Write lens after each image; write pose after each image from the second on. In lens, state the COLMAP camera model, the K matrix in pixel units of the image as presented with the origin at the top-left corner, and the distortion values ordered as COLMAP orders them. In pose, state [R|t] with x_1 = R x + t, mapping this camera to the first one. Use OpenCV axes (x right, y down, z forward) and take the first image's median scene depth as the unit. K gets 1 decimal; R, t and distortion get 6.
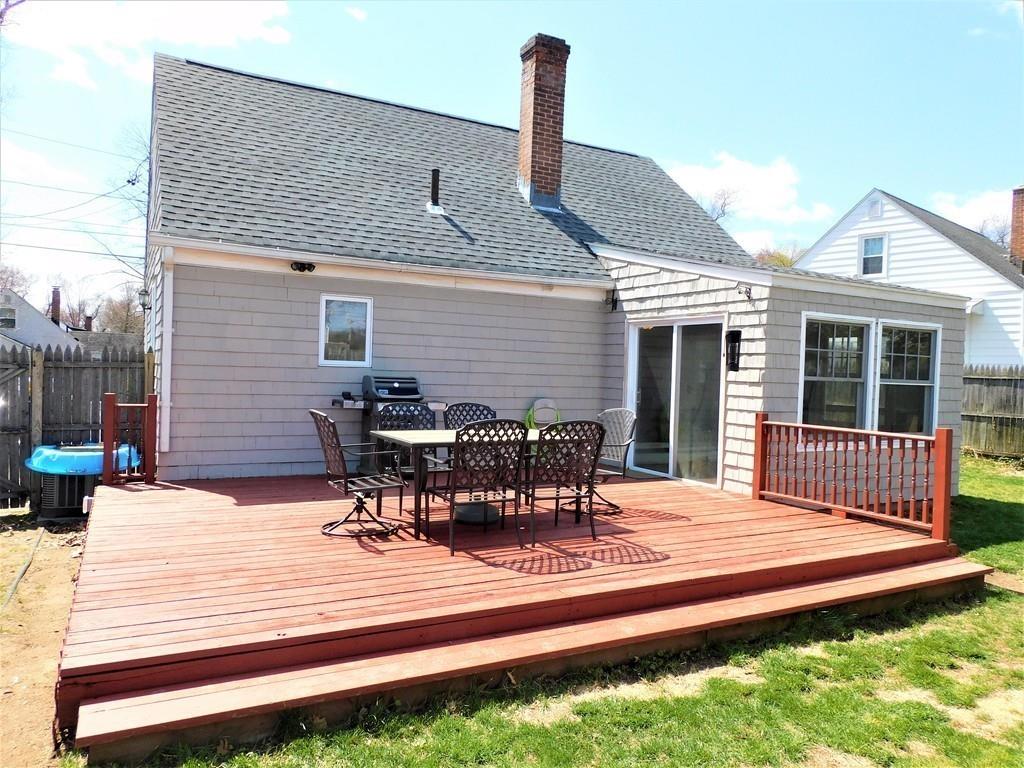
lens RADIAL K [[732.2, 0, 514.6], [0, 732.2, 383.0], [0, 0, 1]] dist [-0.006530, -0.009283]
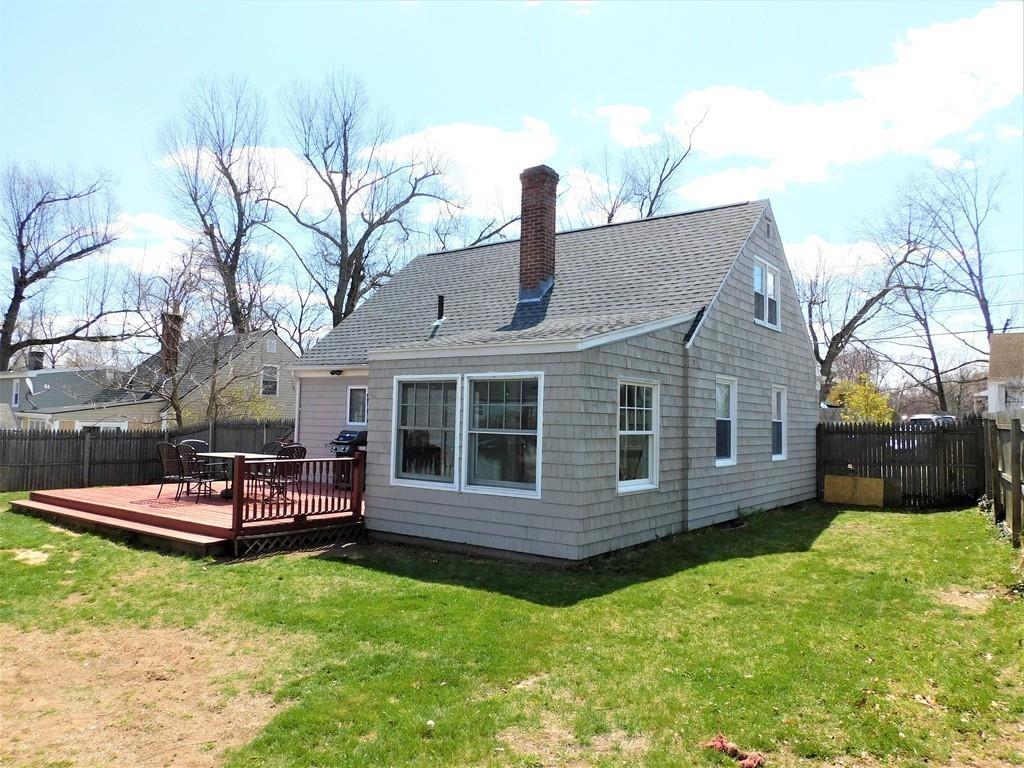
lens RADIAL K [[732.2, 0, 504.9], [0, 732.2, 384.0], [0, 0, 1]] dist [-0.006530, -0.009283]
pose [[0.420877, -0.069284, -0.904468, 1.575609], [-0.026668, 0.995703, -0.088682, 0.025902], [0.906725, 0.061444, 0.417221, 0.599715]]
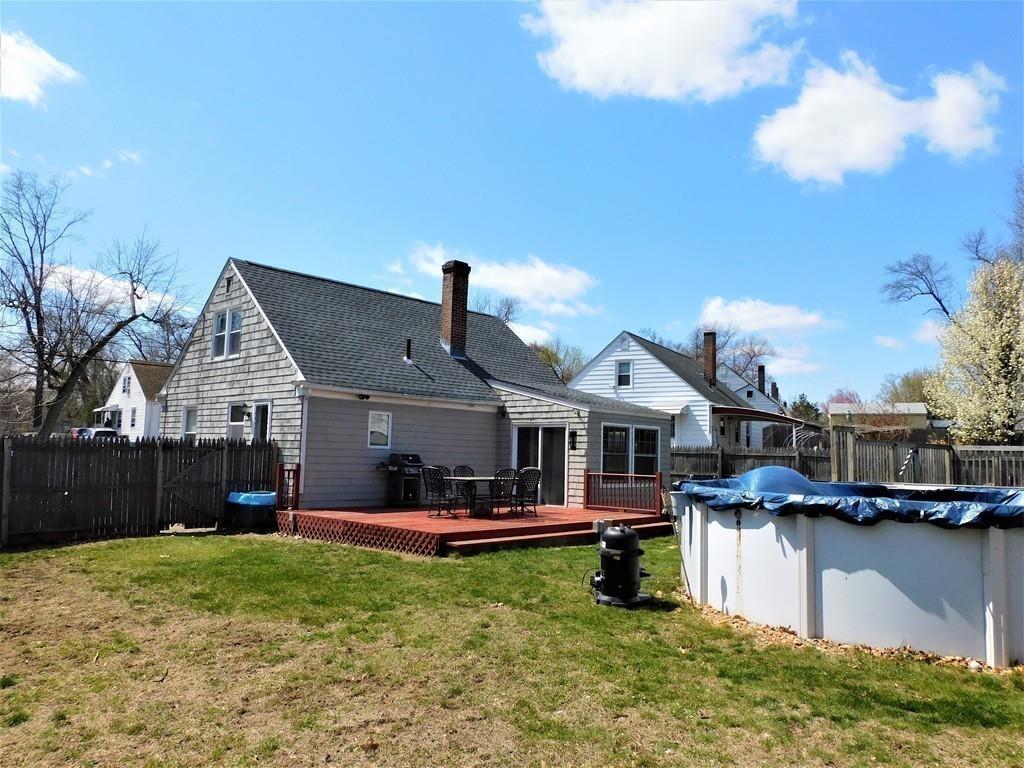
lens RADIAL K [[732.2, 0, 513.9], [0, 732.2, 385.6], [0, 0, 1]] dist [-0.006530, -0.009283]
pose [[0.951001, 0.021544, 0.308436, -0.501069], [0.010866, 0.994624, -0.102977, 0.013768], [-0.308996, 0.101283, 0.945655, -0.937975]]
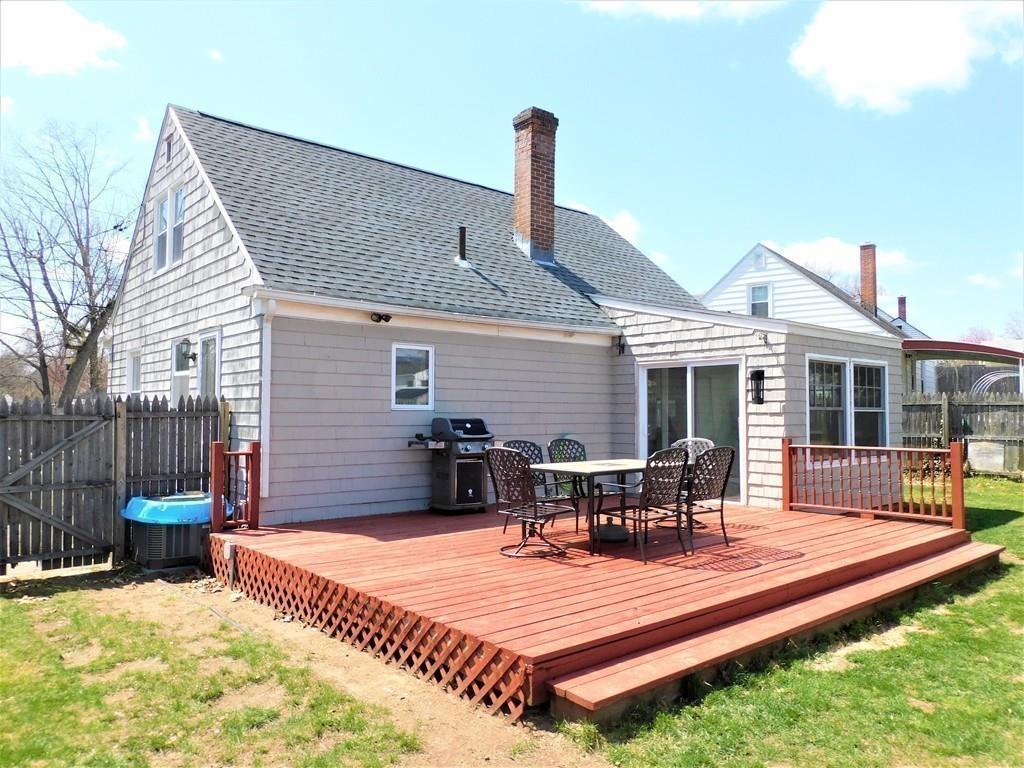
lens RADIAL K [[732.2, 0, 514.7], [0, 732.2, 382.3], [0, 0, 1]] dist [-0.006530, -0.009283]
pose [[0.977203, -0.020635, 0.211303, -0.320538], [0.032365, 0.998112, -0.052203, -0.002307], [-0.209827, 0.057852, 0.976026, -0.079222]]
